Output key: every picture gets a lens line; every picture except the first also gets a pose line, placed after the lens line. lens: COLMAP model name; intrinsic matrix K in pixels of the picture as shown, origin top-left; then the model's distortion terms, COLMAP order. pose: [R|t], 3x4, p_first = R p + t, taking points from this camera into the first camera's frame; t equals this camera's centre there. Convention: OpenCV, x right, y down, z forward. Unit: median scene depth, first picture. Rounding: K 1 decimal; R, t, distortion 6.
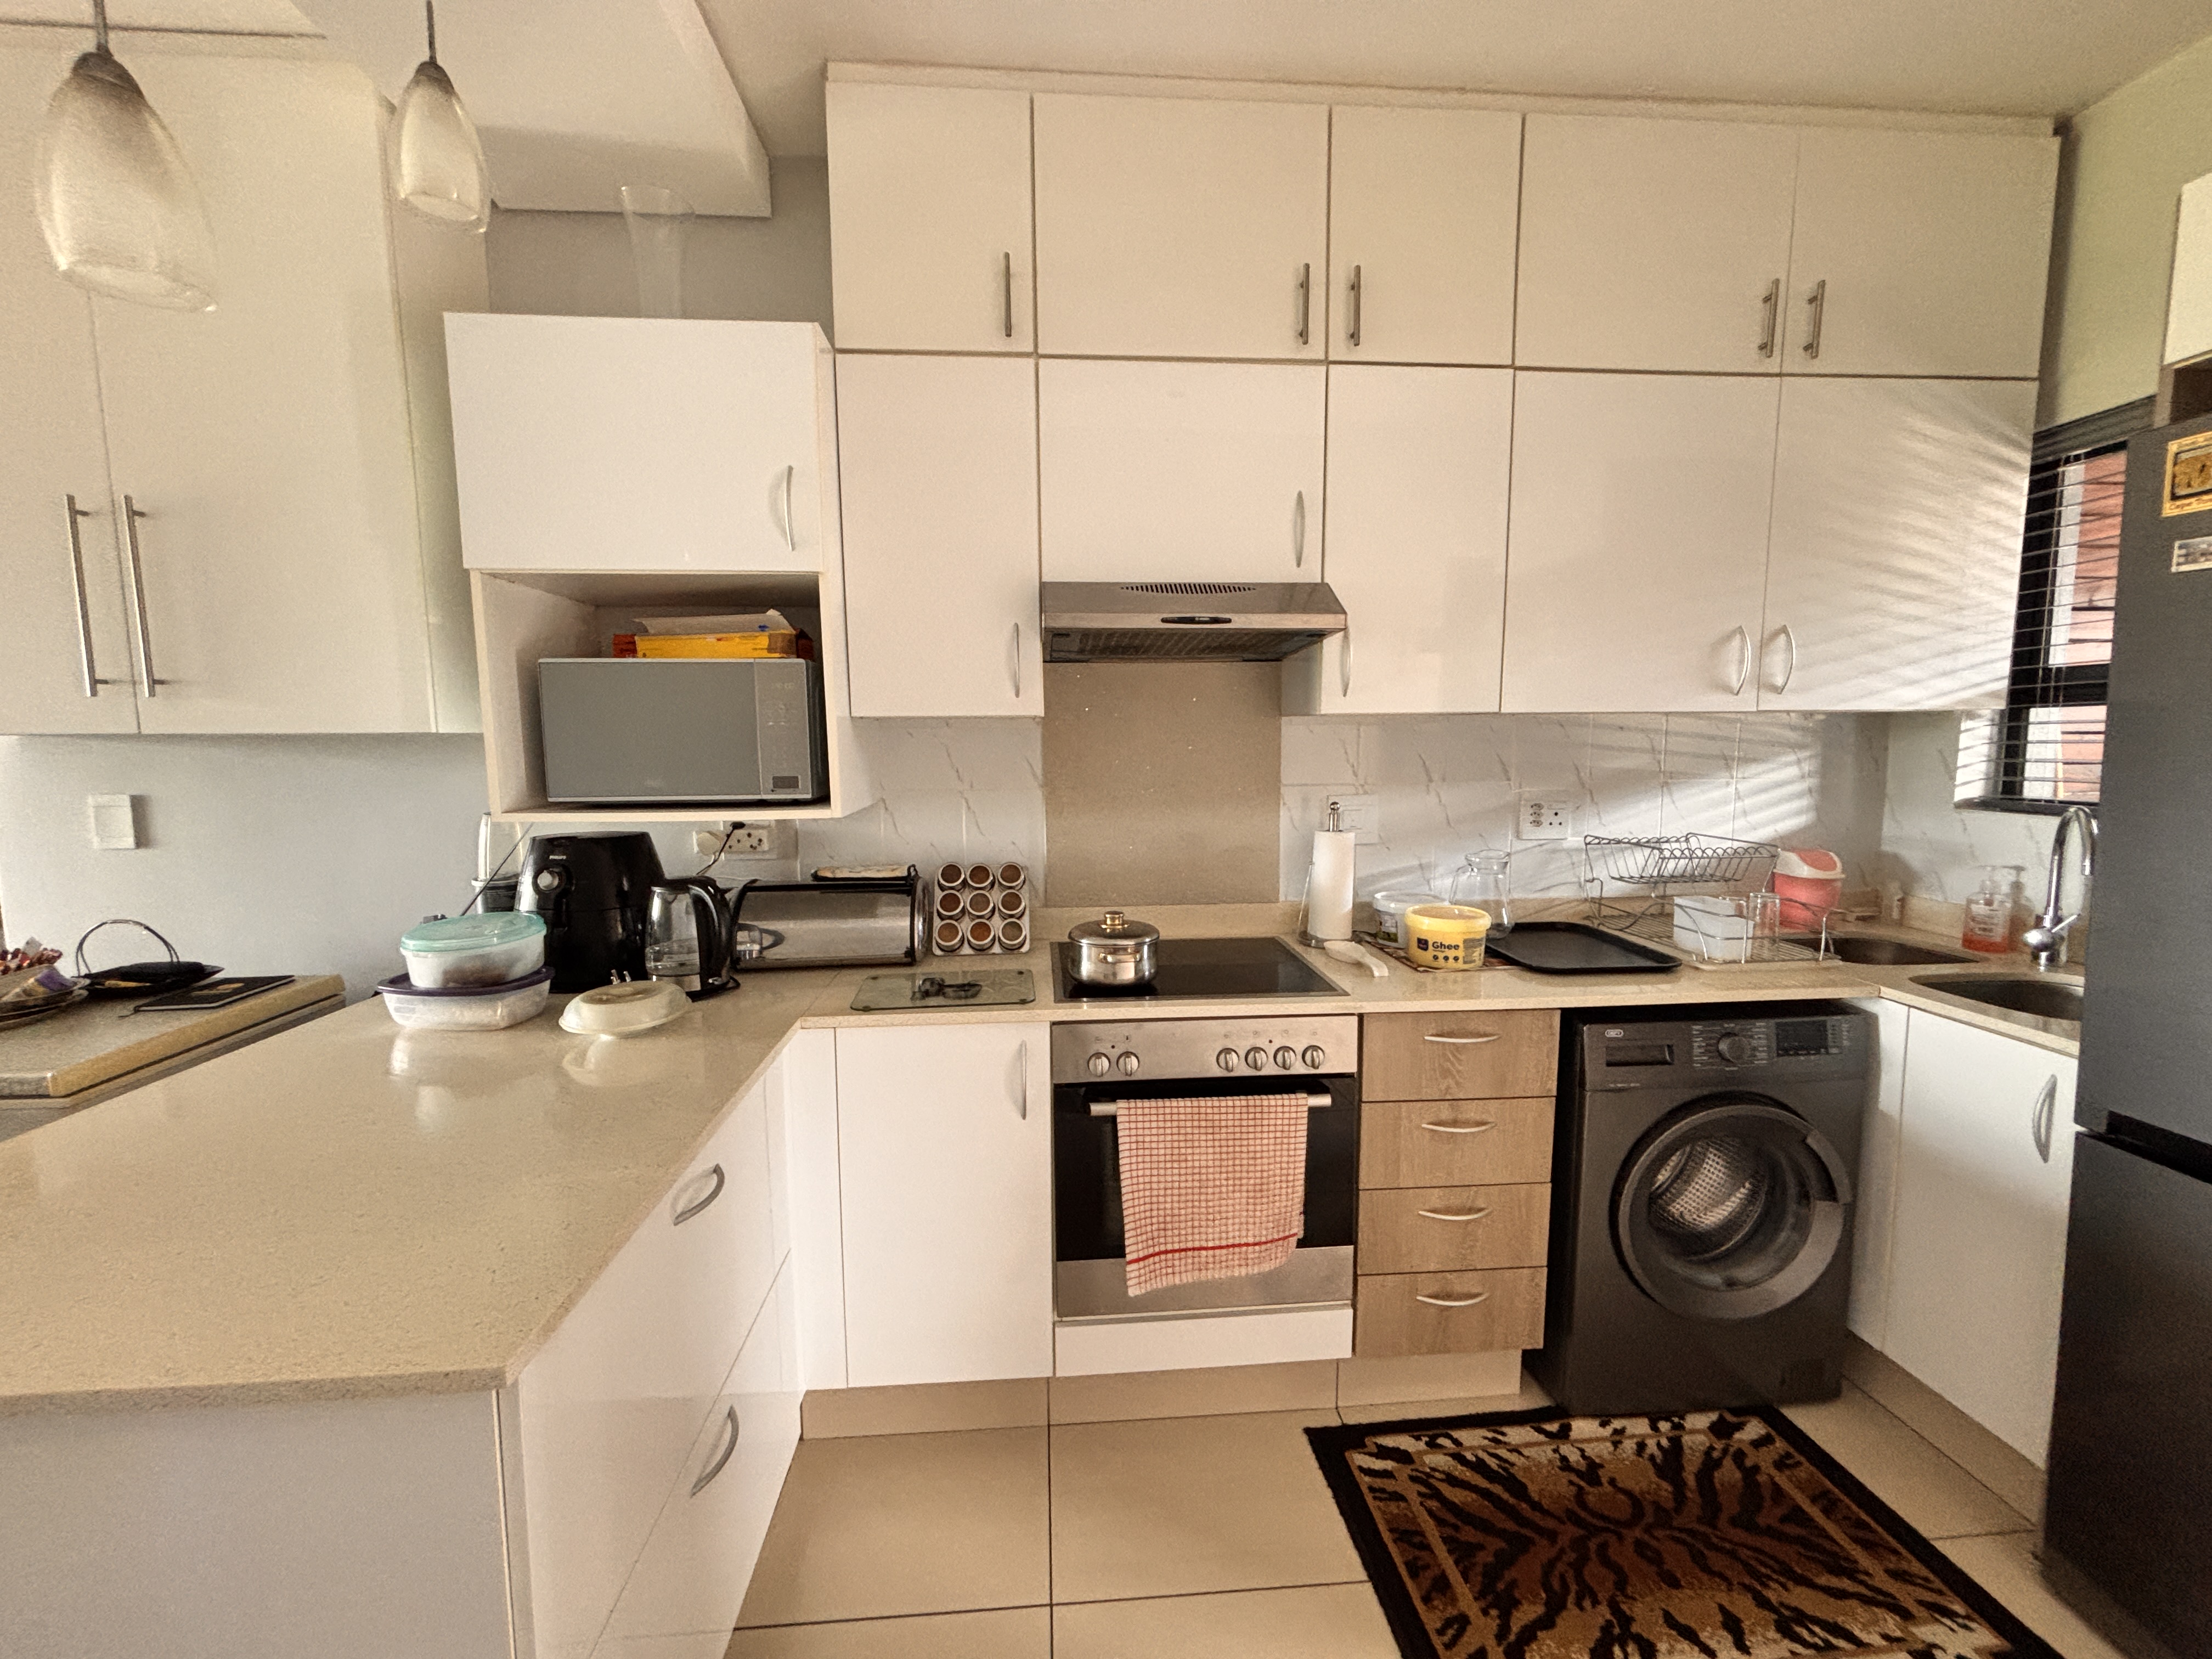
lens RADIAL K [[881.3, 0, 1106.0], [0, 881.3, 829.5], [0, 0, 1]] dist [-0.000011, 0.000635]
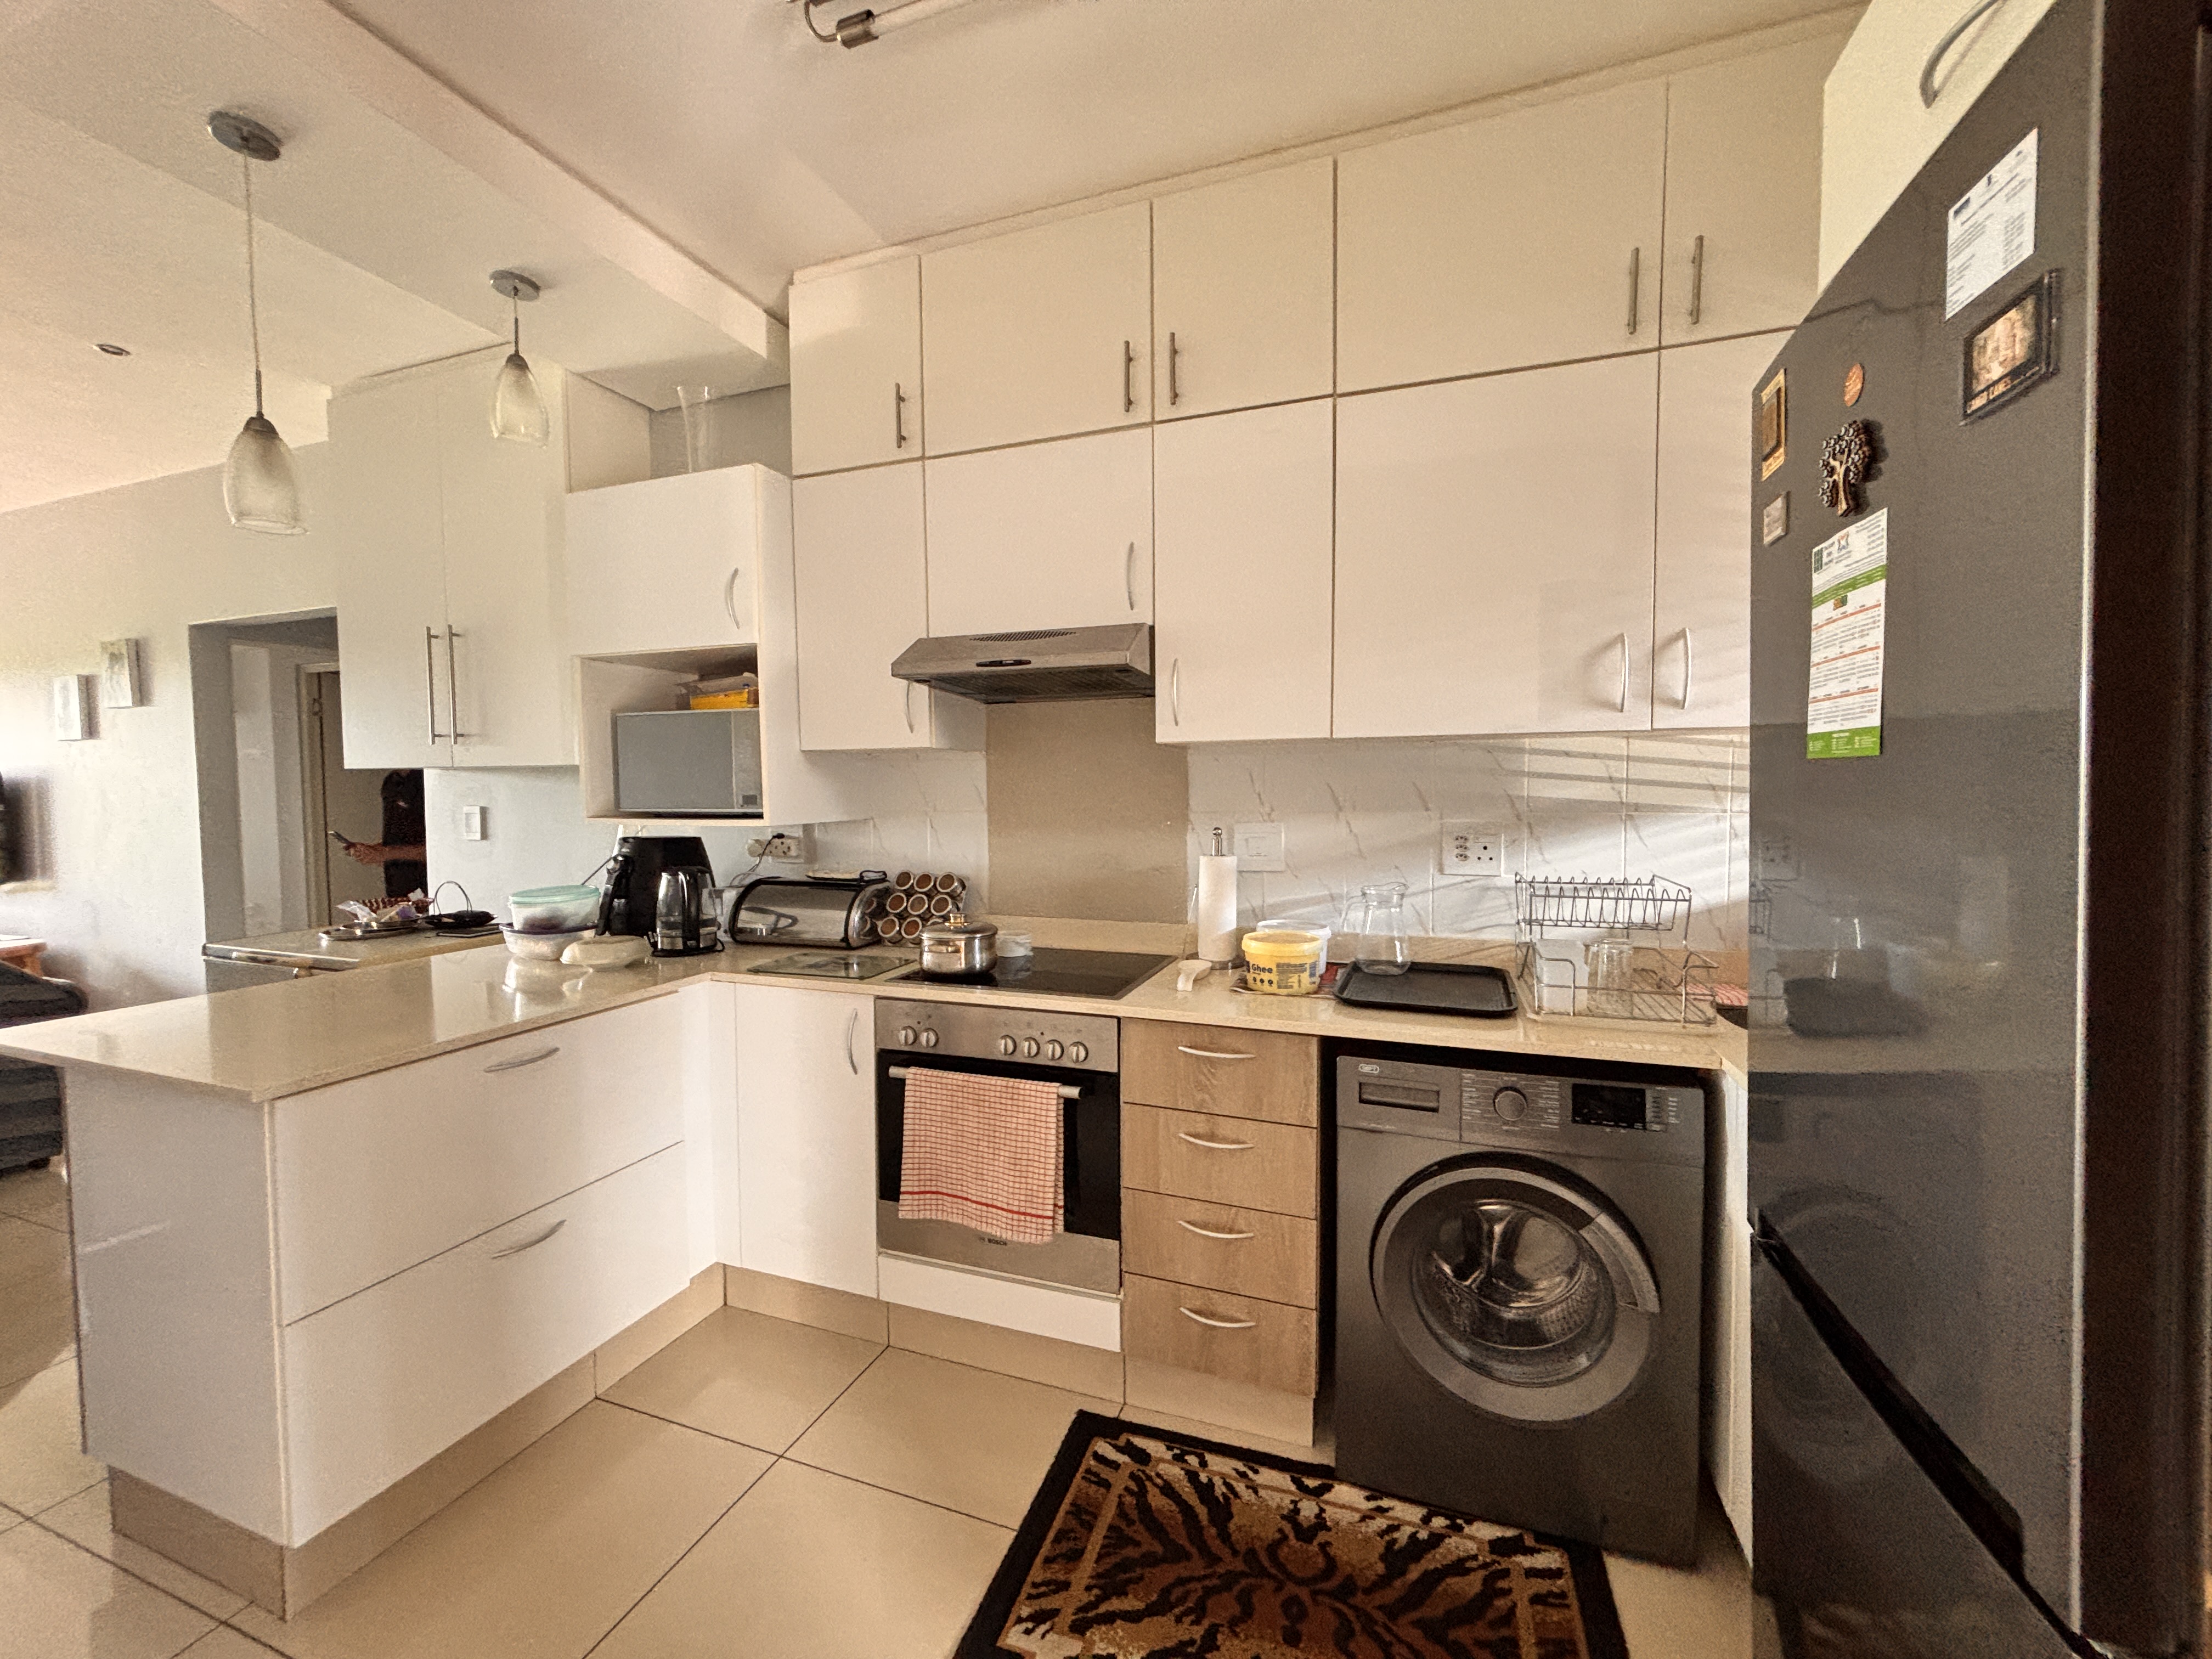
lens RADIAL K [[889.3, 0, 1106.0], [0, 889.3, 829.5], [0, 0, 1]] dist [0.000527, -0.000373]
pose [[0.912297, 0.021134, -0.408983, 0.687175], [-0.043065, 0.998081, -0.044489, 0.028023], [0.407258, 0.058200, 0.911457, -0.004694]]
